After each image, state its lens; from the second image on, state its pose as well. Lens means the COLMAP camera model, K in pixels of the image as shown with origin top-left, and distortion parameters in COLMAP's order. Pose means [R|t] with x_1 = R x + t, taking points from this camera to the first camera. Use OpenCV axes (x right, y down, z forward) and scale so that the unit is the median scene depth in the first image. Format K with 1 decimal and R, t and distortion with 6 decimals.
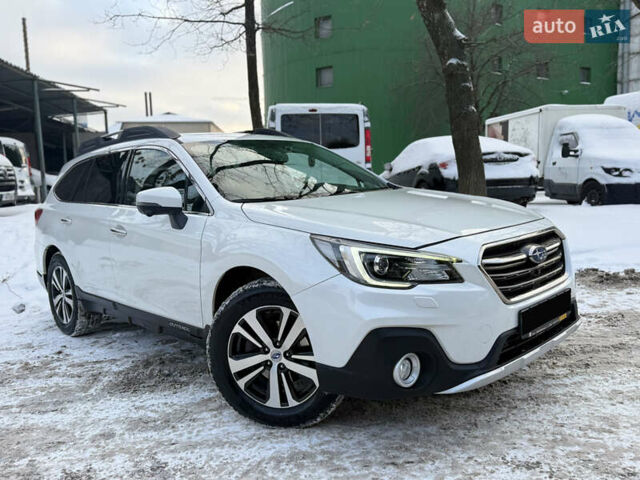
lens RADIAL K [[548.1, 0, 324.4], [0, 548.1, 241.1], [0, 0, 1]] dist [0.077254, -0.113484]
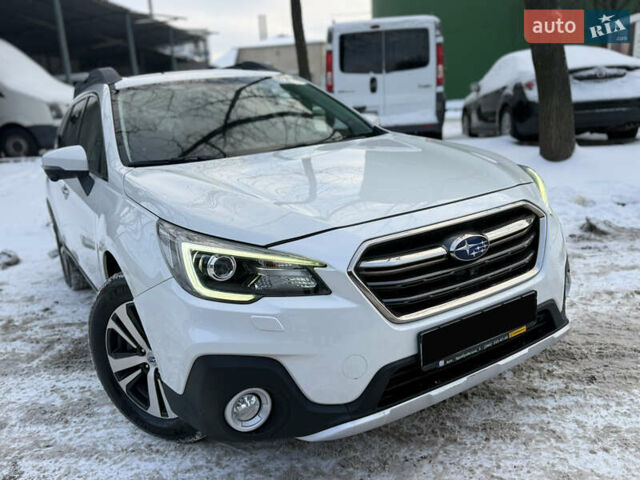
lens RADIAL K [[551.7, 0, 320.0], [0, 551.7, 240.0], [0, 0, 1]] dist [0.038252, -0.043795]
pose [[0.973066, 0.019752, -0.229677, 0.318669], [0.012290, 0.990461, 0.137247, -0.073991], [0.230197, -0.136373, 0.963541, 0.251593]]
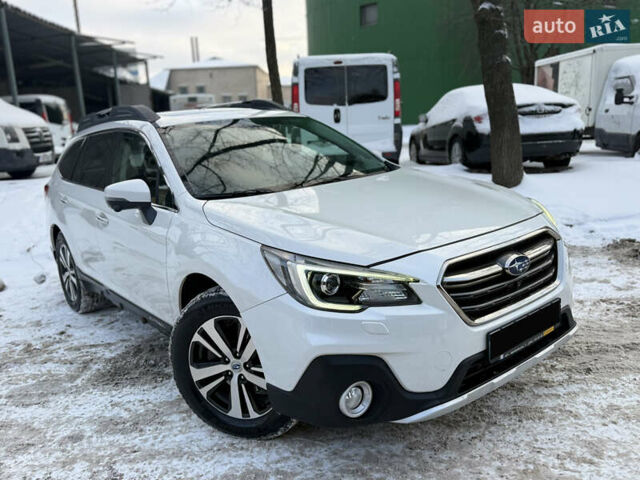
lens RADIAL K [[551.7, 0, 320.0], [0, 551.7, 240.0], [0, 0, 1]] dist [0.038252, -0.043795]
pose [[0.994643, -0.000414, -0.103368, 0.143230], [0.010953, 0.994784, 0.101411, -0.096749], [0.102787, -0.102000, 0.989460, 0.080044]]
